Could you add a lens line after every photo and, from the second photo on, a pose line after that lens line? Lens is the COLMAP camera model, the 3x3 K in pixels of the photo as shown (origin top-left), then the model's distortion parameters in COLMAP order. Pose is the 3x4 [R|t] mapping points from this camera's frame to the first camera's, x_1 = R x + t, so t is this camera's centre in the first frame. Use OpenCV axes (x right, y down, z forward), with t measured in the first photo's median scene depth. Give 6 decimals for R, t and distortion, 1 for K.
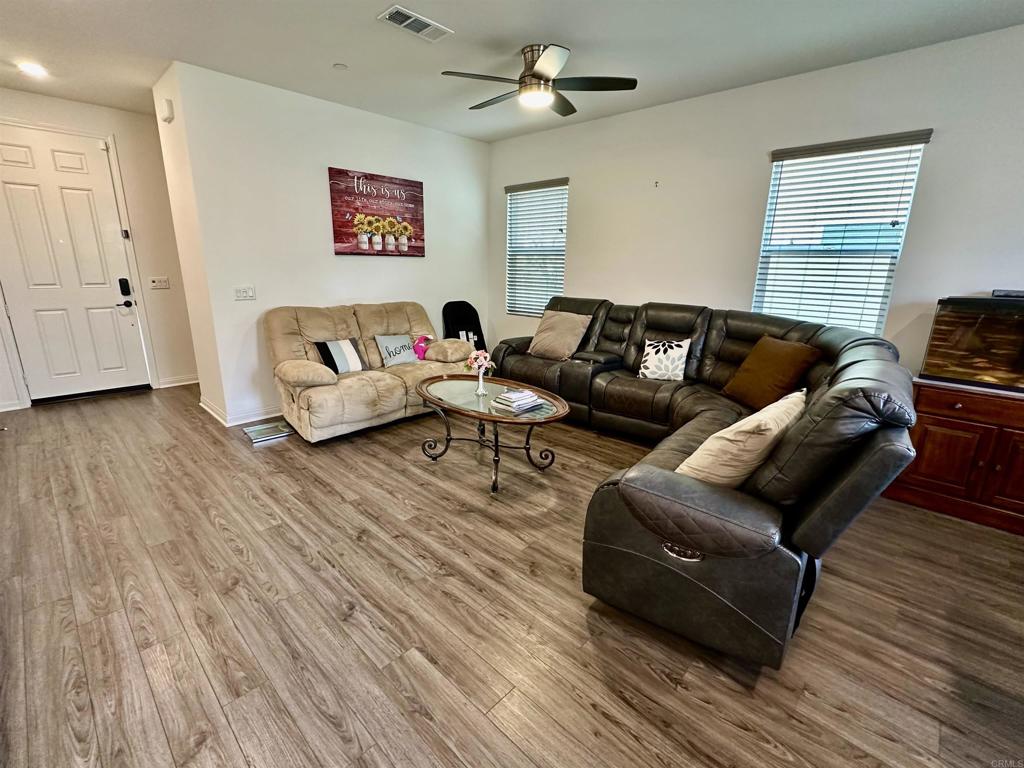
lens RADIAL K [[446.6, 0, 509.5], [0, 446.6, 386.3], [0, 0, 1]] dist [0.001270, 0.000493]
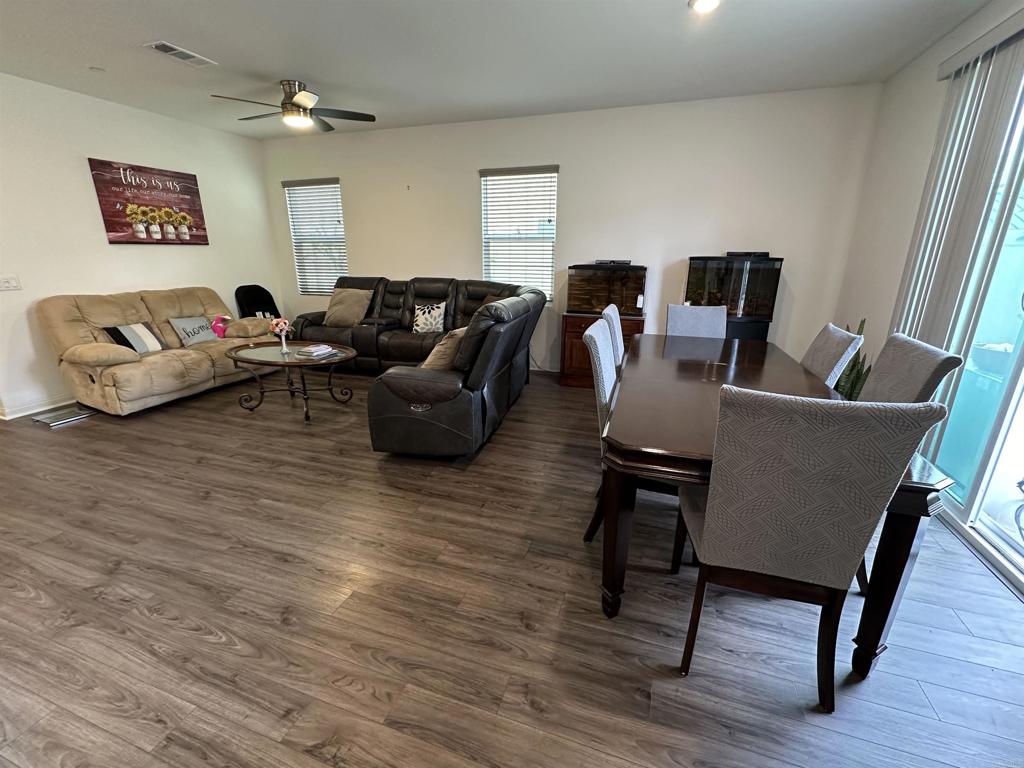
lens RADIAL K [[446.6, 0, 509.5], [0, 446.6, 386.3], [0, 0, 1]] dist [0.001270, 0.000493]
pose [[0.911370, -0.134786, 0.388892, 0.008474], [0.123668, 0.990874, 0.053609, 0.104568], [-0.392569, -0.000764, 0.919722, -0.360931]]
